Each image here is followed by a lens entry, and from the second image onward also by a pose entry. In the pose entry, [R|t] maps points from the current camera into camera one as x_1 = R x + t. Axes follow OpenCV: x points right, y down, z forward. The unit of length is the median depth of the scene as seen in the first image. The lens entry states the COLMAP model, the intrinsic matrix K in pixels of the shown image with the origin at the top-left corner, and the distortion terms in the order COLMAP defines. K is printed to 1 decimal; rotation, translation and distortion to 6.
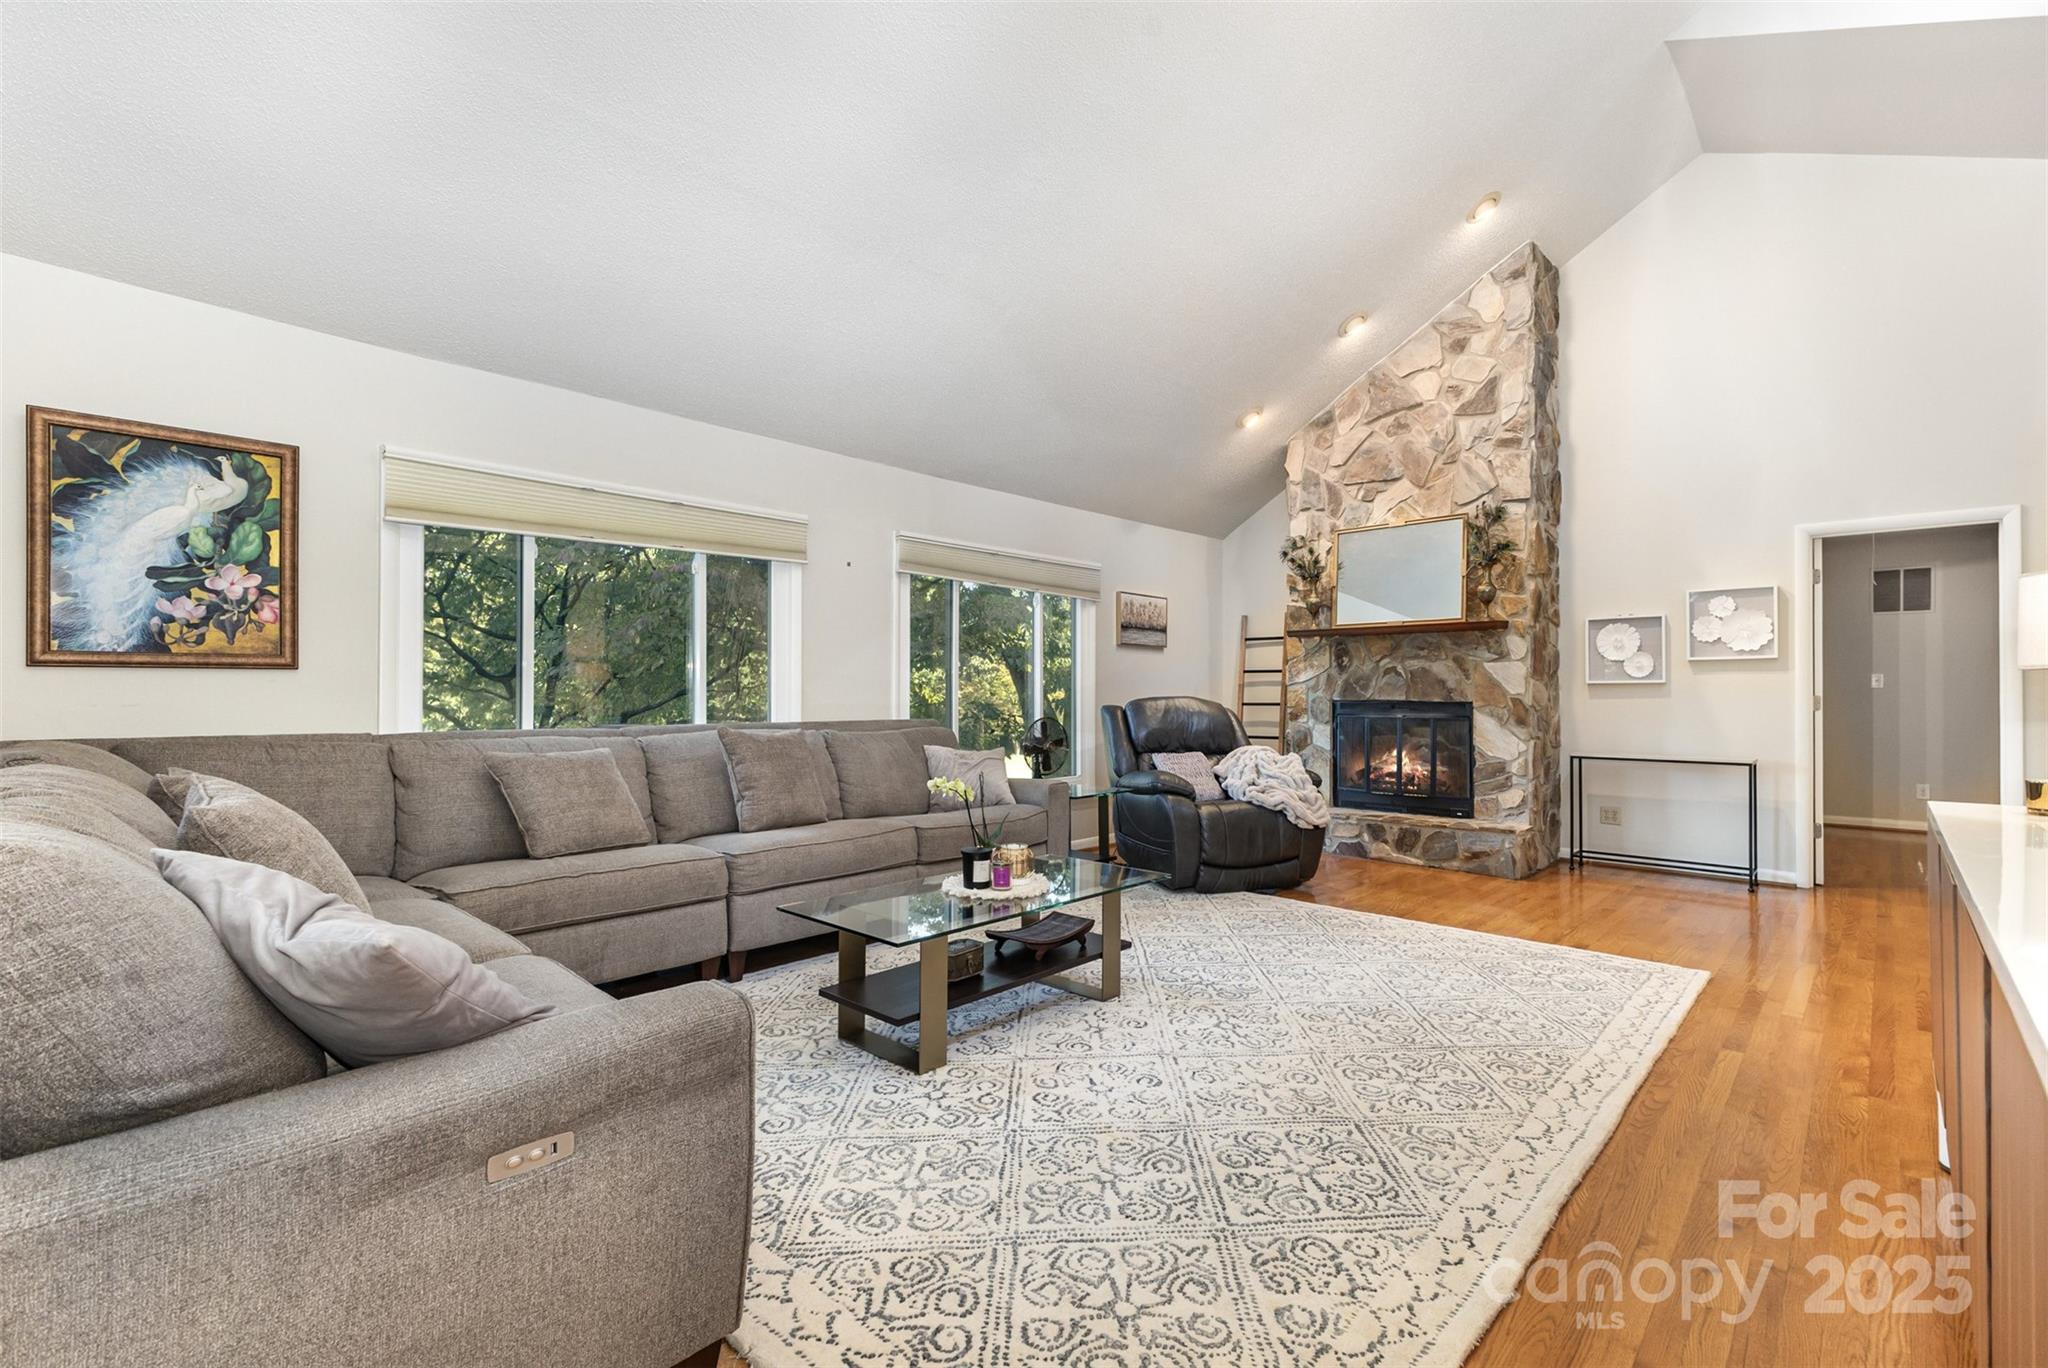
lens RADIAL K [[886.7, 0, 1039.9], [0, 886.7, 687.7], [0, 0, 1]] dist [0.008202, -0.000233]
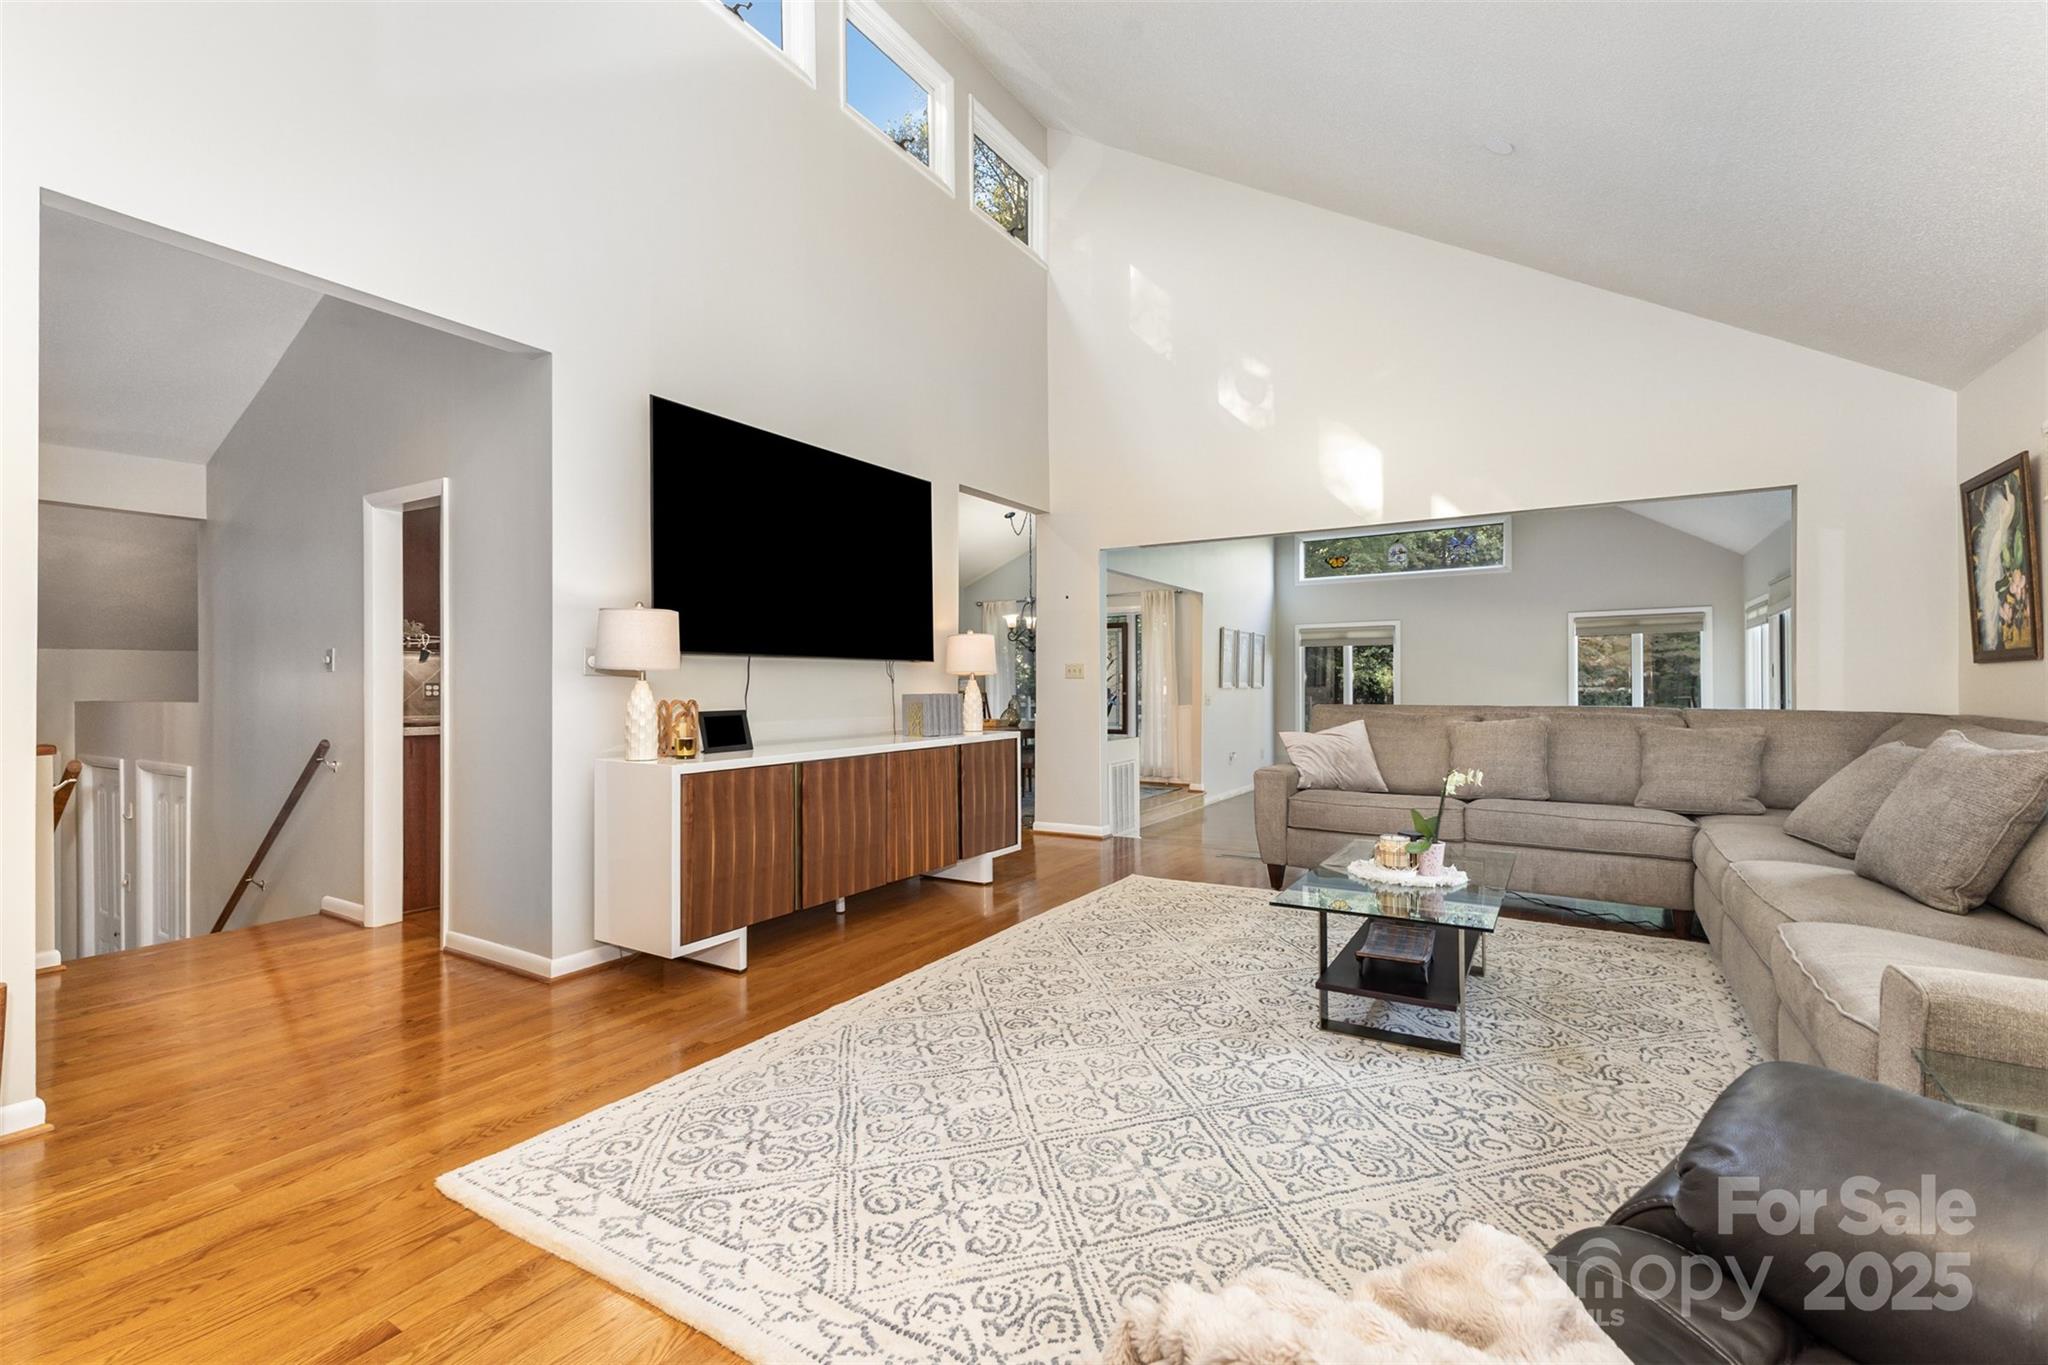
lens RADIAL K [[886.7, 0, 1028.7], [0, 886.7, 687.9], [0, 0, 1]] dist [0.008202, -0.000233]
pose [[-0.978417, 0.003087, -0.206618, 0.579333], [0.004120, 0.999981, -0.004572, 0.013613], [0.206600, -0.005324, -0.978411, 1.897014]]
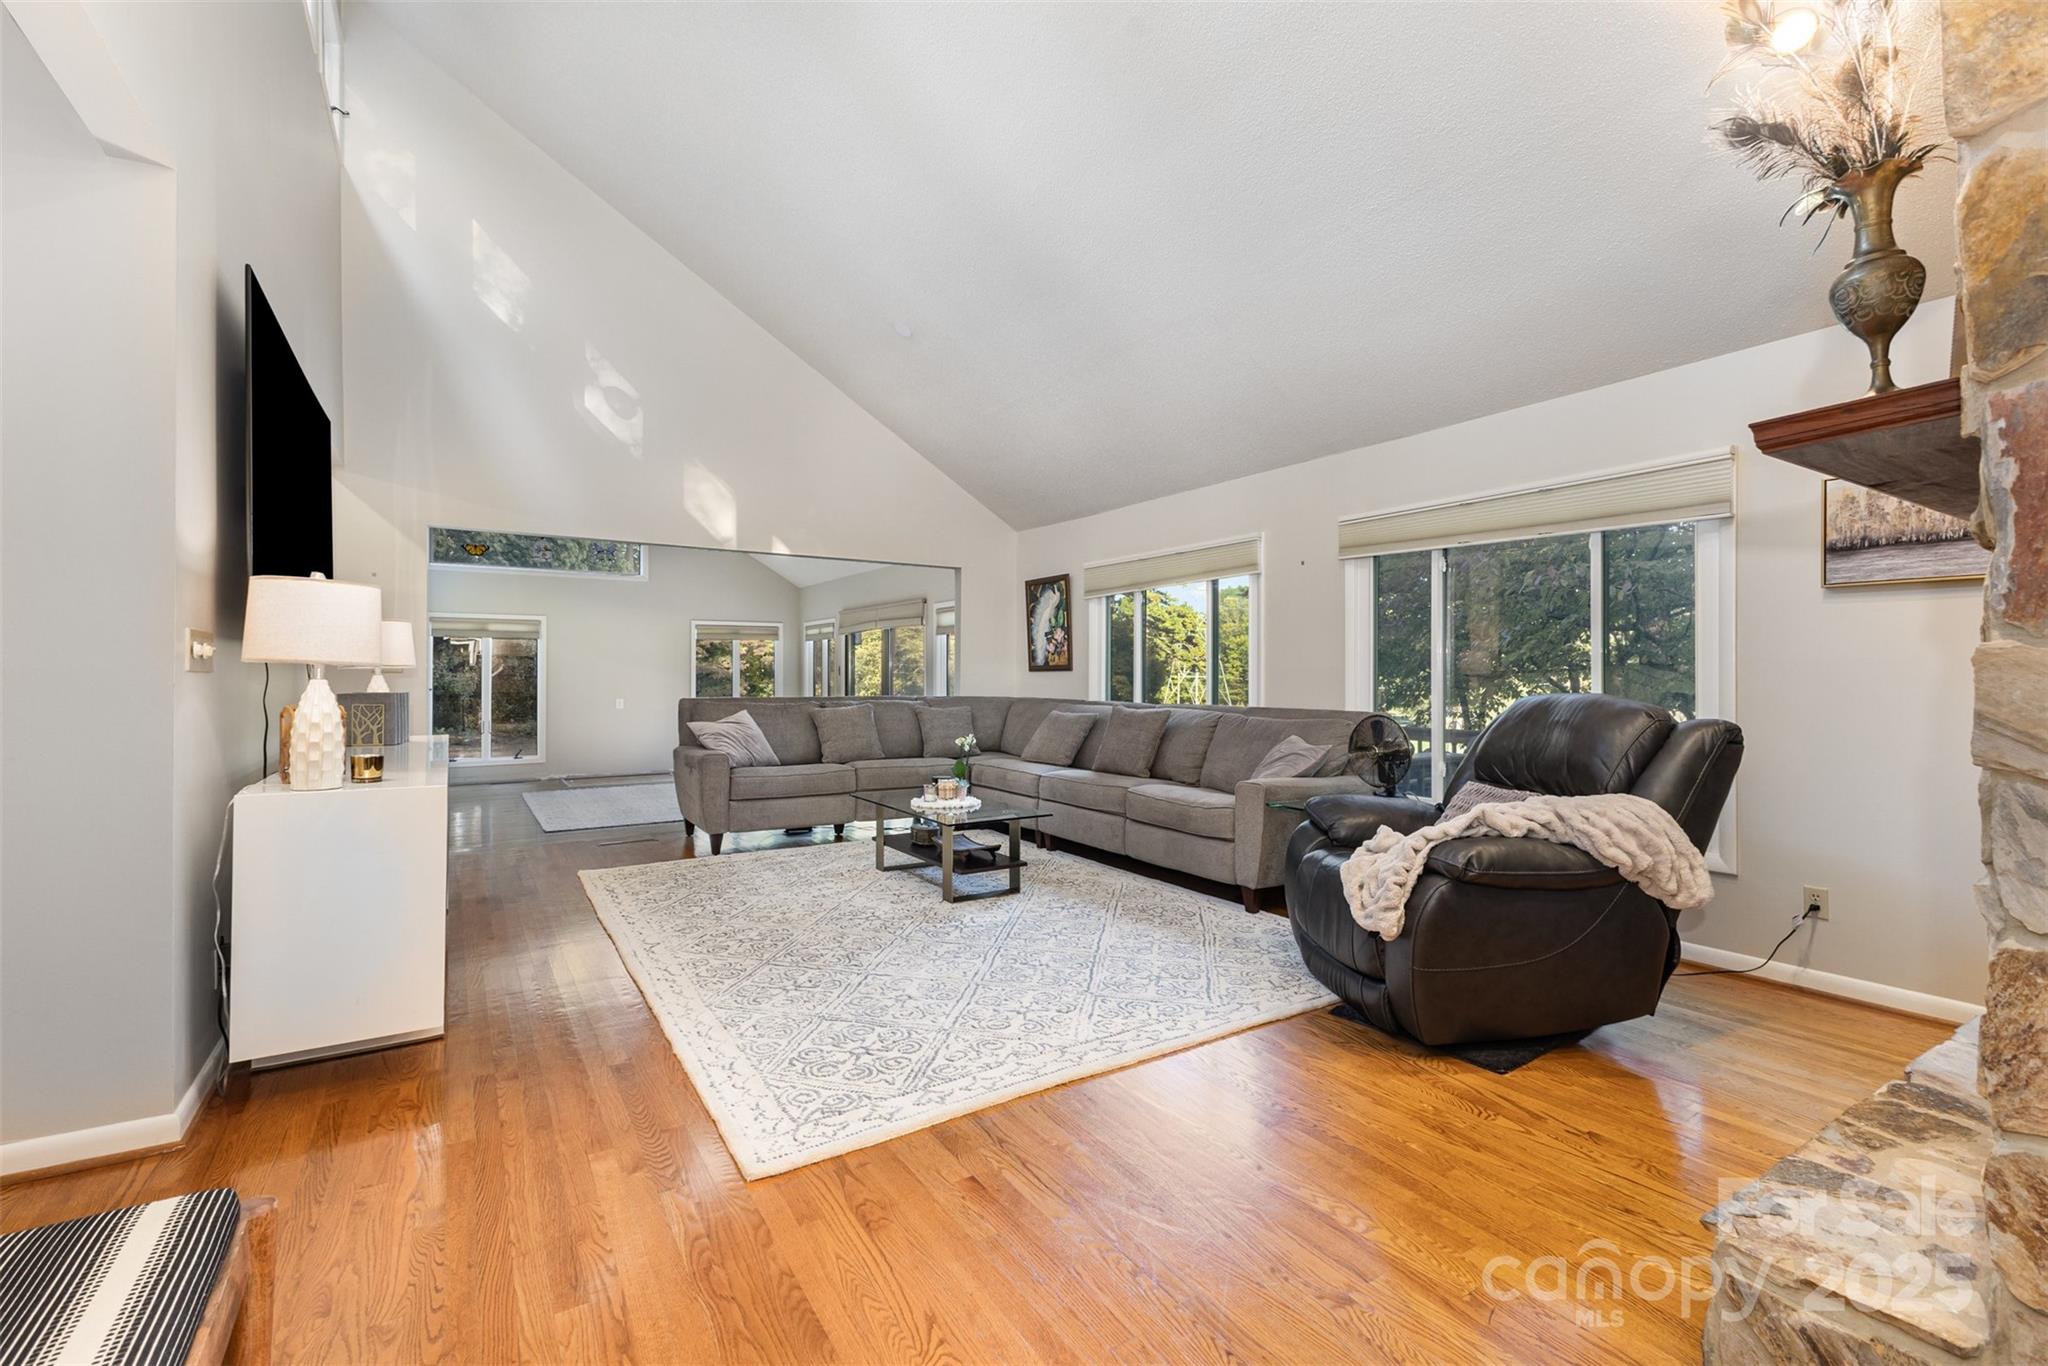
lens RADIAL K [[886.7, 0, 1033.3], [0, 886.7, 683.7], [0, 0, 1]] dist [0.008202, -0.000233]
pose [[-0.234673, 0.006423, -0.972053, 1.470099], [0.003868, 0.999976, 0.005673, -0.001026], [0.972067, -0.002429, -0.234692, 1.526373]]
